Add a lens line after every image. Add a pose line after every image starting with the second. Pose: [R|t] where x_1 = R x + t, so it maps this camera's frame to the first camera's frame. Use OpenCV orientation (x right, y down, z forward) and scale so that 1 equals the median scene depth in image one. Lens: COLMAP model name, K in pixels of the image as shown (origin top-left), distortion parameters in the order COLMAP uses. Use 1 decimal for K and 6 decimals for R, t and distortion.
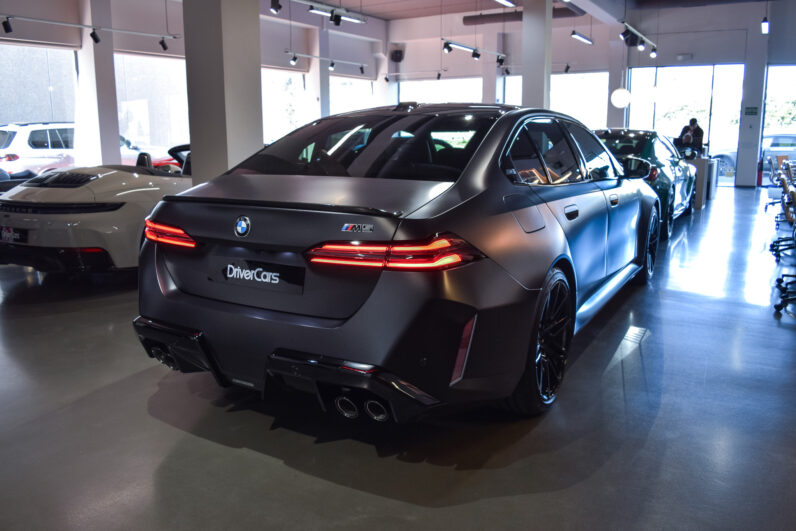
lens RADIAL K [[623.2, 0, 398.0], [0, 623.2, 265.5], [0, 0, 1]] dist [-0.088523, 0.001493]
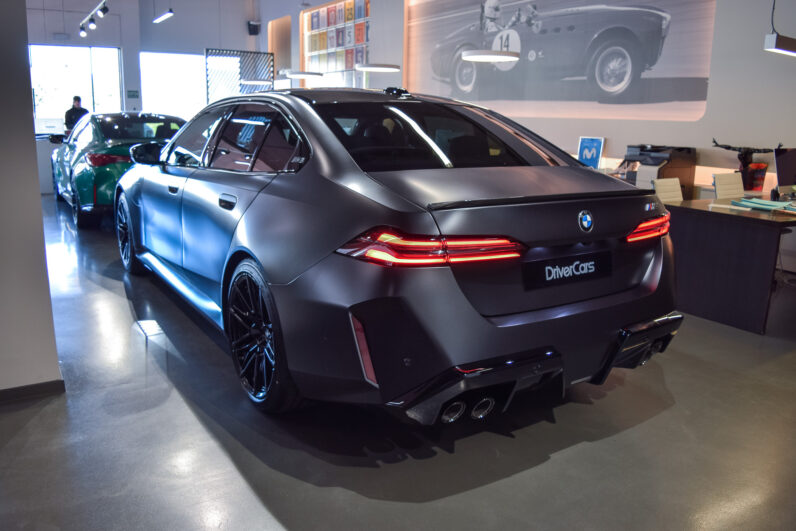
lens RADIAL K [[623.2, 0, 398.0], [0, 623.2, 265.5], [0, 0, 1]] dist [-0.088523, 0.001493]
pose [[0.452087, -0.186552, 0.872247, -1.185980], [0.160521, 0.978935, 0.126172, -0.156210], [-0.877411, 0.082973, 0.472510, 0.766909]]
